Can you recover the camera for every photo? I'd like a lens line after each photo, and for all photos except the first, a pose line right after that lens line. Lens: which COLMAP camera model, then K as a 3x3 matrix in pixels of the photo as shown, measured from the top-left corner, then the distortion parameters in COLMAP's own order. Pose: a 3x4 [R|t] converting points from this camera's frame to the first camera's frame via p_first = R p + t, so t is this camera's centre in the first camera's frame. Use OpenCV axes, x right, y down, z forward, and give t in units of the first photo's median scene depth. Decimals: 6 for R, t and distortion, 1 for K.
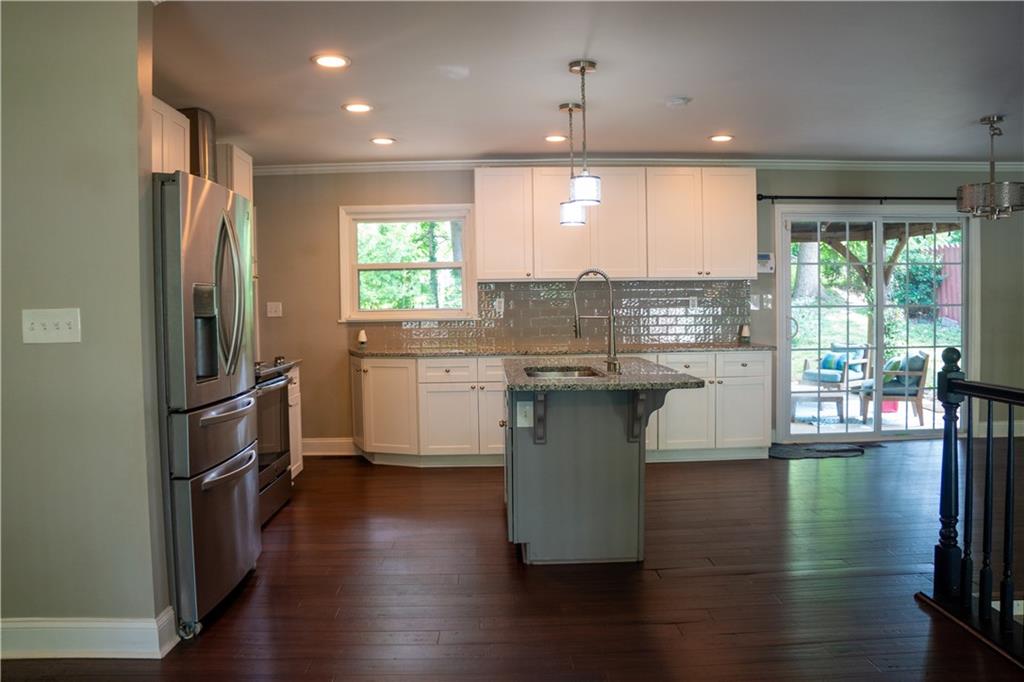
lens RADIAL K [[805.5, 0, 517.2], [0, 805.5, 339.7], [0, 0, 1]] dist [-0.058598, -0.003083]
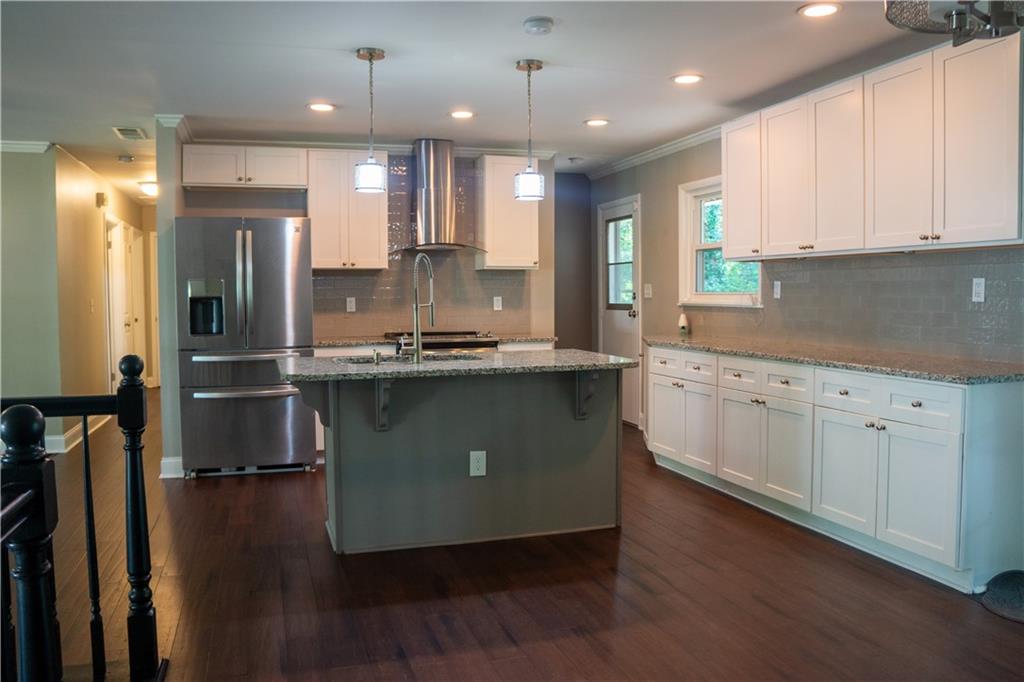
lens RADIAL K [[805.5, 0, 514.4], [0, 805.5, 339.3], [0, 0, 1]] dist [-0.058598, -0.003083]
pose [[0.281364, 0.062206, -0.957583, 0.654716], [-0.022598, 0.998049, 0.058194, -0.033195], [0.959335, 0.005266, 0.282221, 0.536555]]
